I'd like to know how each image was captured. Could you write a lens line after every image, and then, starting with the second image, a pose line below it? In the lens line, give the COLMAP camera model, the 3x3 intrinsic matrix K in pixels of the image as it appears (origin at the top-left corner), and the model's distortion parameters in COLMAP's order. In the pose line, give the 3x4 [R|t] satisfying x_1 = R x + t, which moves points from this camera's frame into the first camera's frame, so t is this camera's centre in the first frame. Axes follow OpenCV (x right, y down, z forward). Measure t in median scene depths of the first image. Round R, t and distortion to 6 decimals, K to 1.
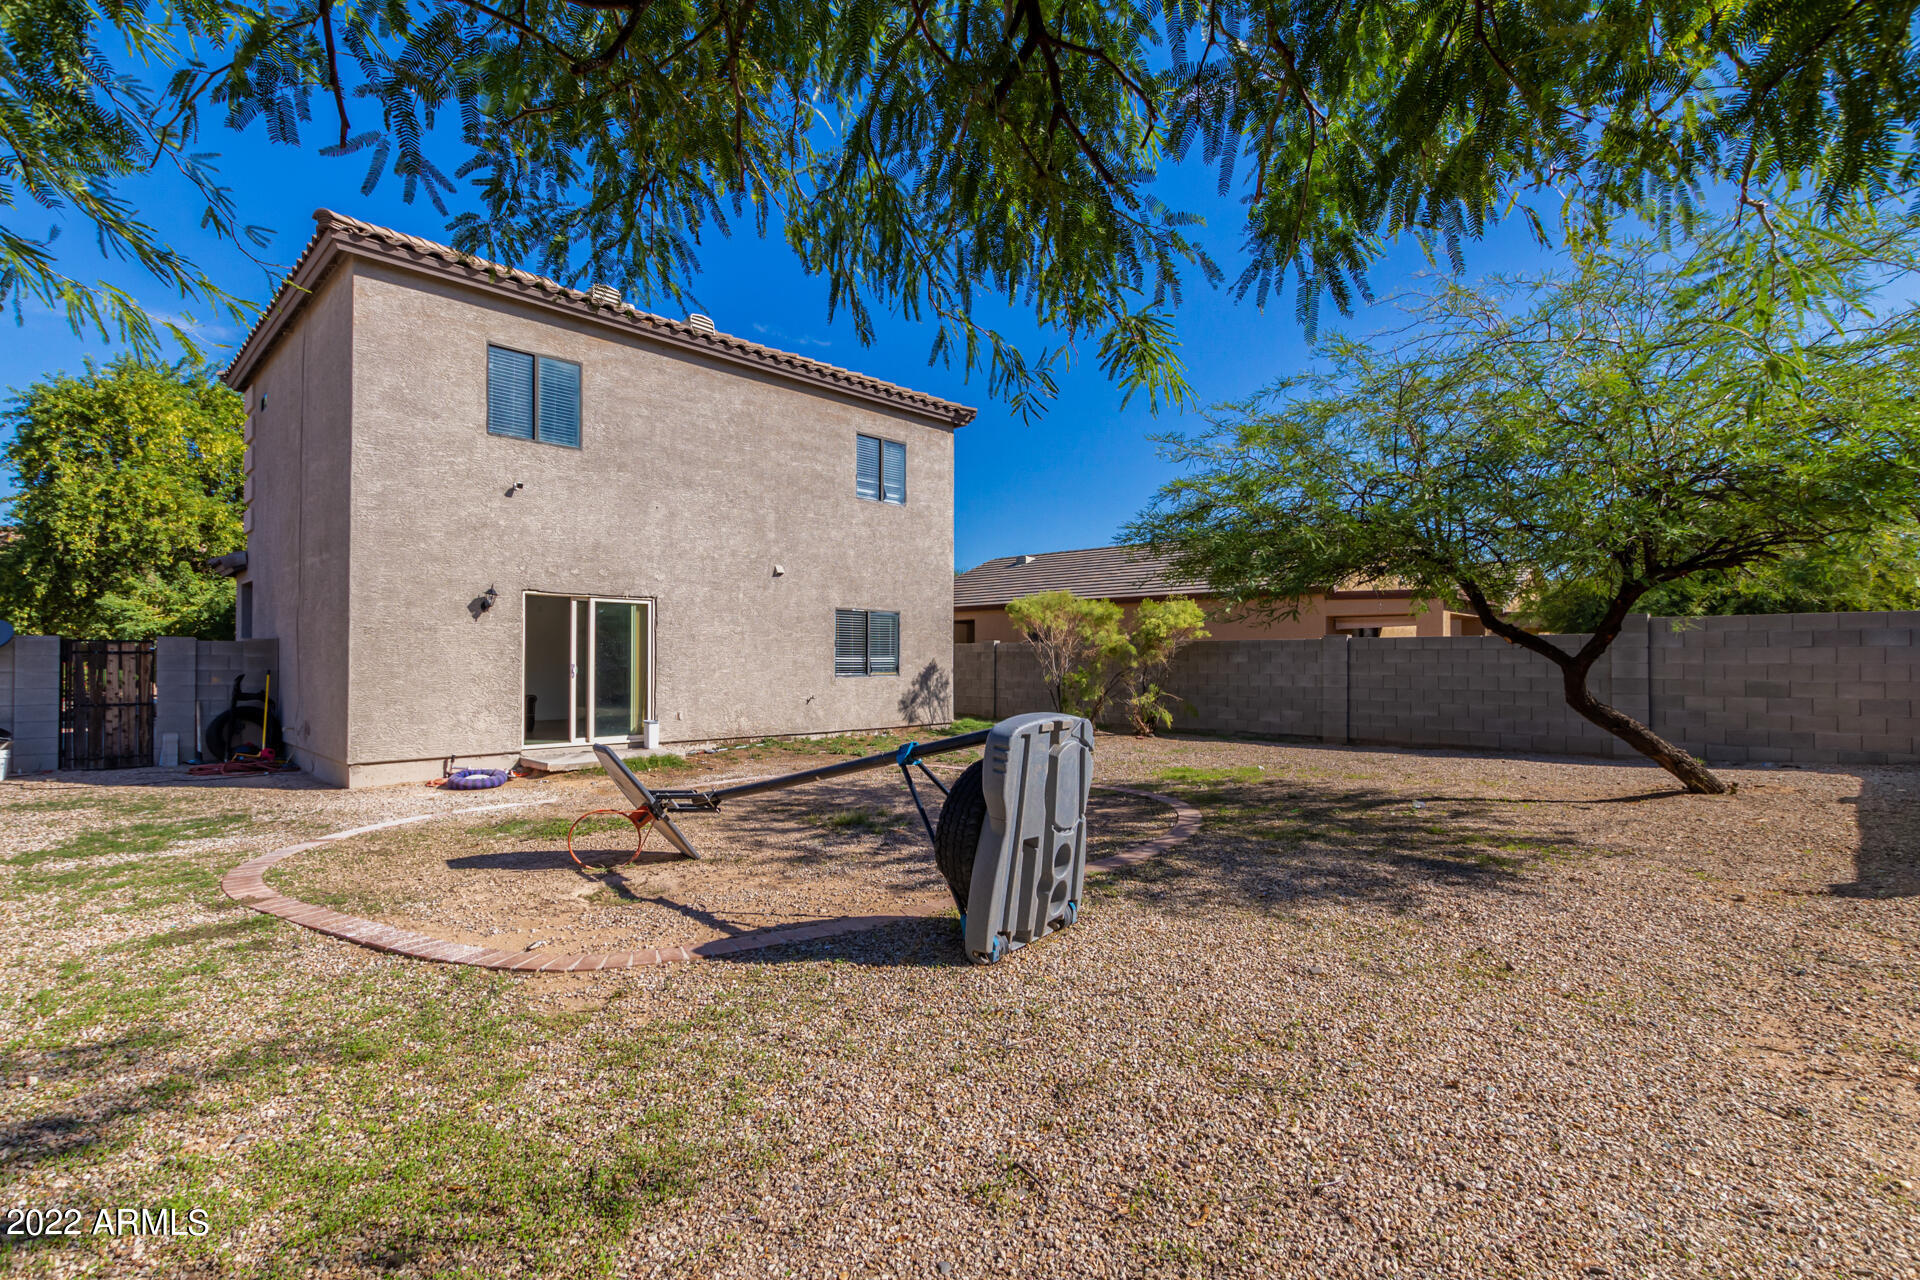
lens RADIAL K [[879.9, 0, 948.0], [0, 879.9, 652.7], [0, 0, 1]] dist [0.000491, 0.000136]
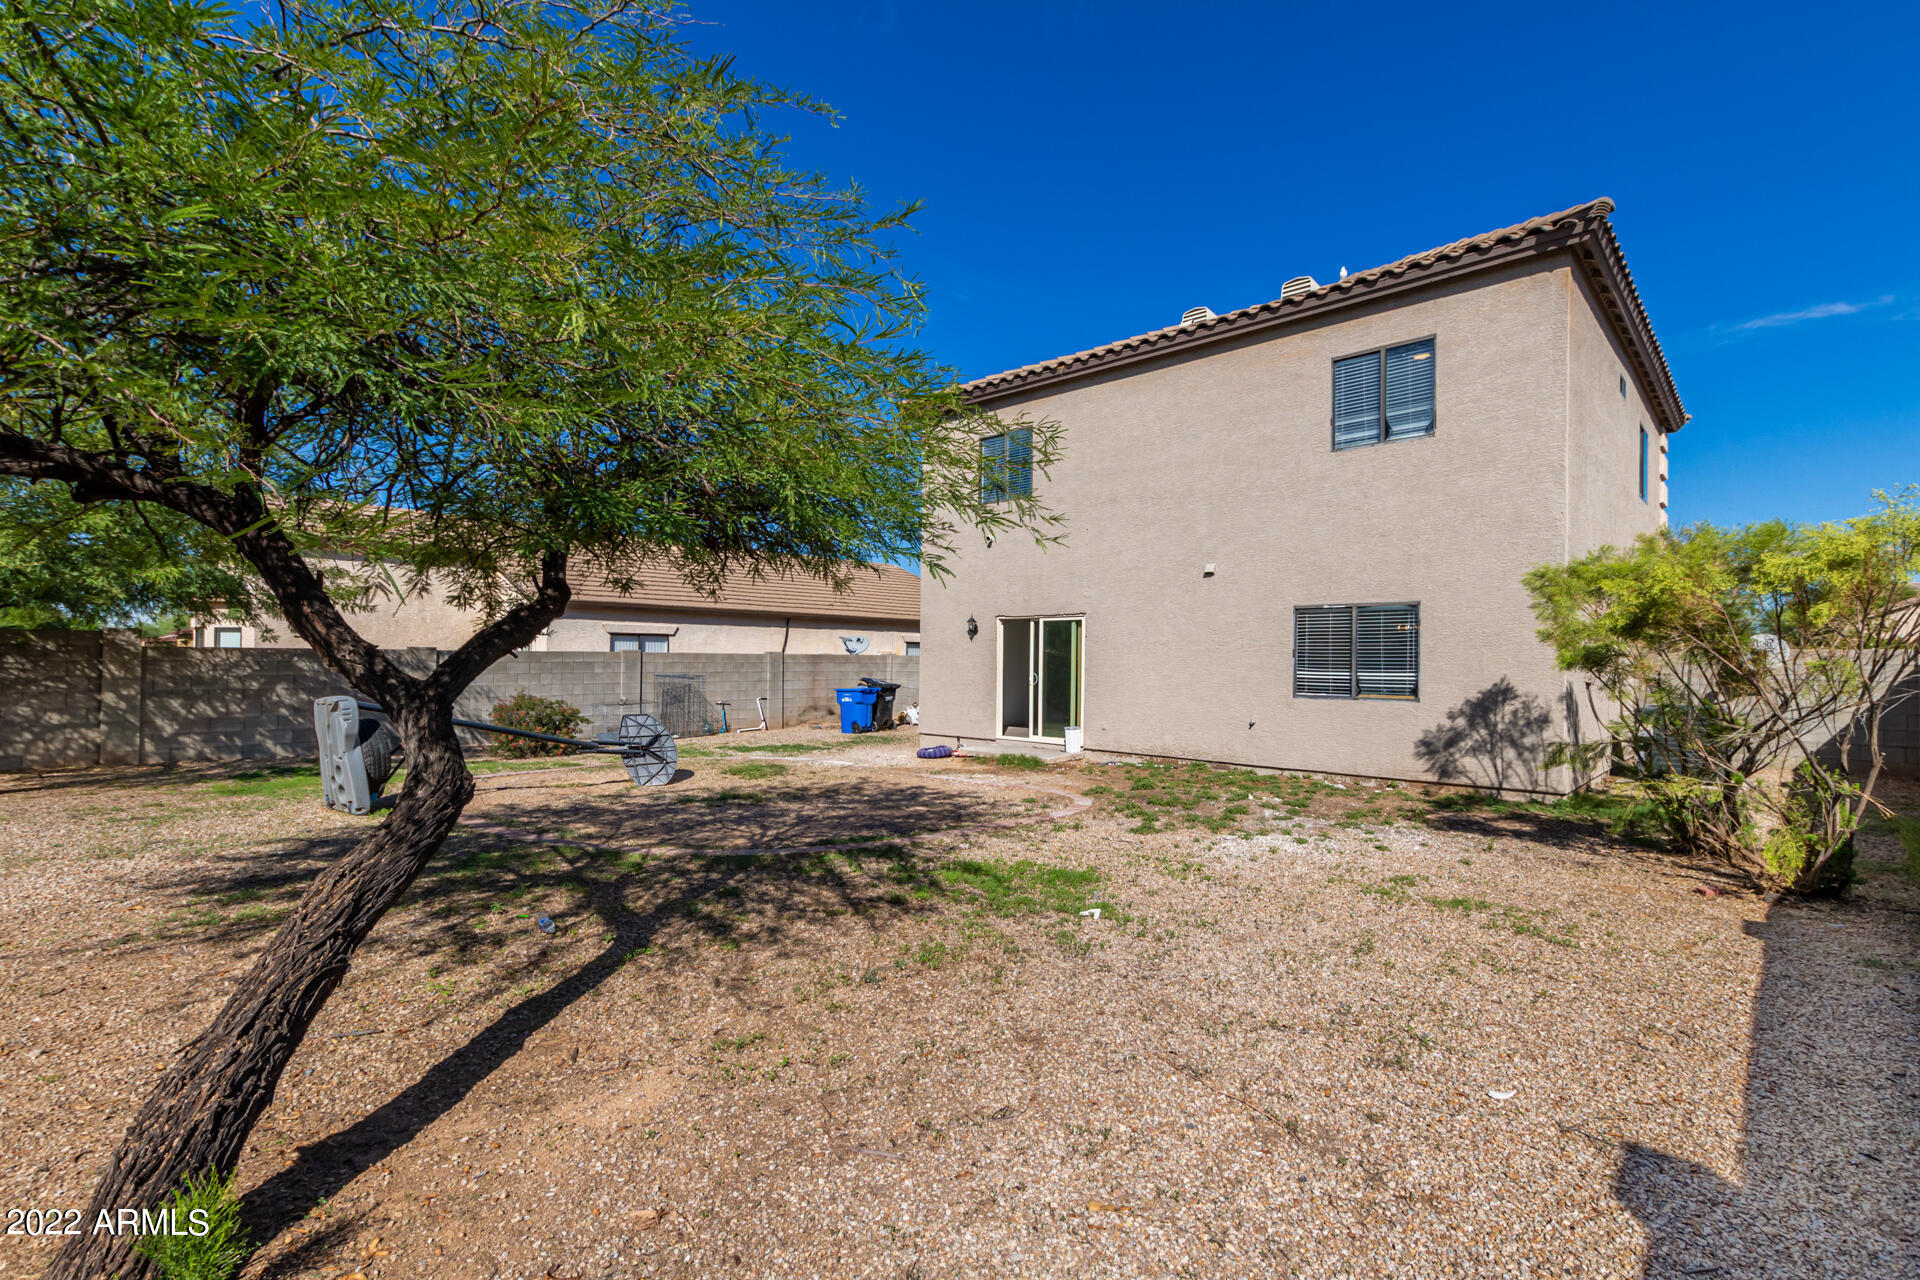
lens RADIAL K [[879.9, 0, 948.0], [0, 879.9, 652.7], [0, 0, 1]] dist [0.000491, 0.000136]
pose [[0.014956, -0.007260, -0.999862, 0.605113], [0.002195, 0.999971, -0.007227, -0.006069], [0.999886, -0.002086, 0.014972, 0.666819]]
